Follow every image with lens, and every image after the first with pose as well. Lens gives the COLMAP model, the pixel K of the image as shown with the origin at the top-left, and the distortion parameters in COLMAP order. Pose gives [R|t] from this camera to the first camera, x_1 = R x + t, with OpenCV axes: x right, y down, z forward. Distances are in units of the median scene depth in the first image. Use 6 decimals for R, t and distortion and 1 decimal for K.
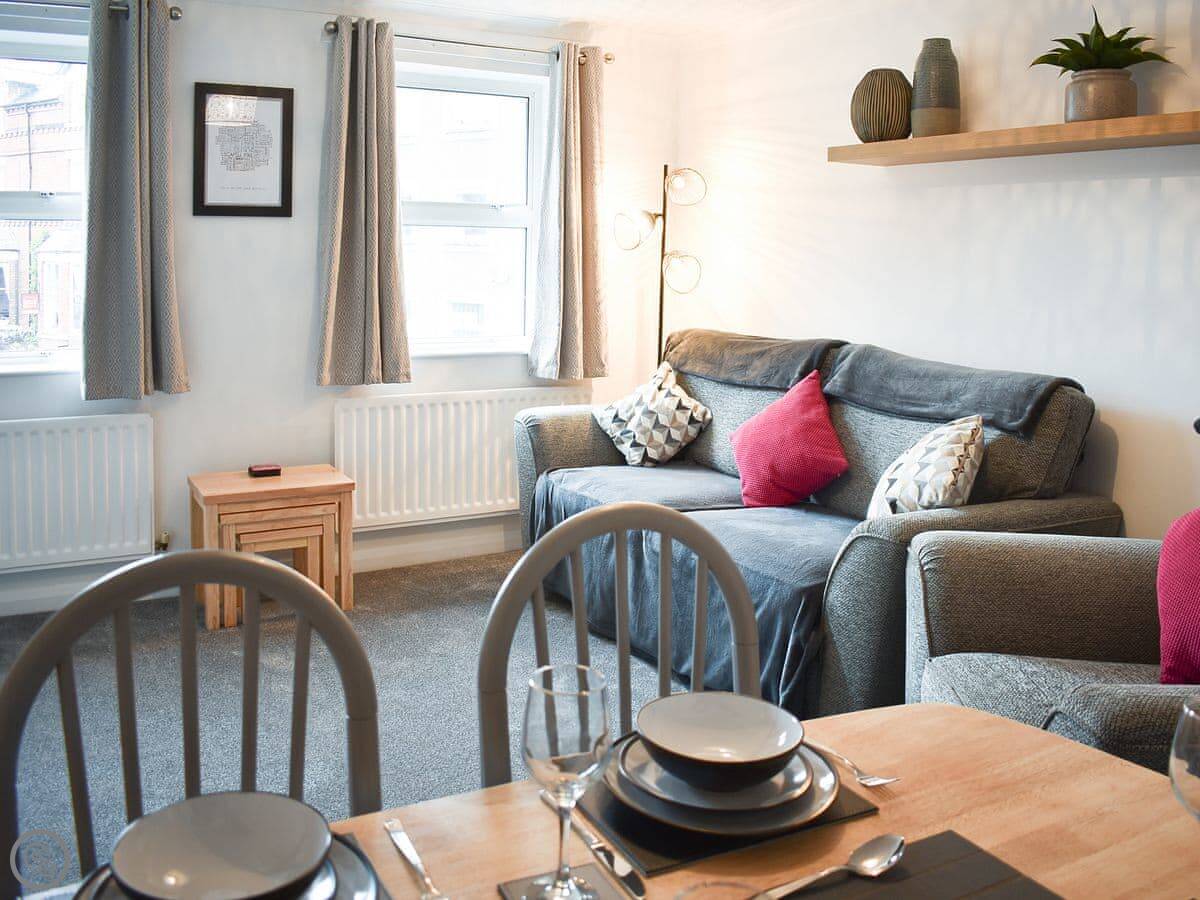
lens RADIAL K [[1140.0, 0, 600.0], [0, 1140.0, 450.0], [0, 0, 1]] dist [-0.018571, -0.008914]
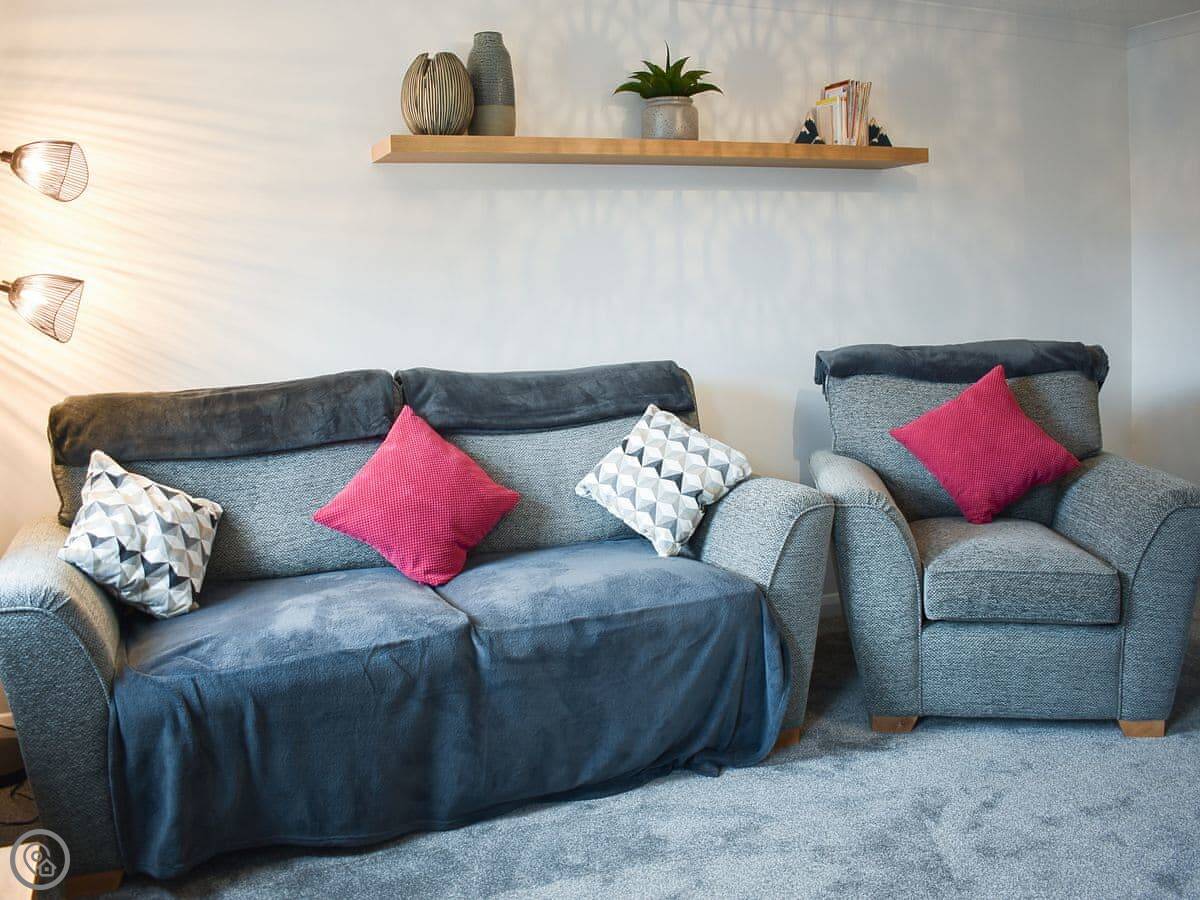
lens RADIAL K [[1140.0, 0, 600.0], [0, 1140.0, 450.0], [0, 0, 1]] dist [-0.018571, -0.008914]
pose [[0.091905, -0.172055, 0.980791, -0.681123], [0.206589, 0.966823, 0.150246, -0.149386], [-0.974102, 0.188813, 0.124401, 0.857196]]
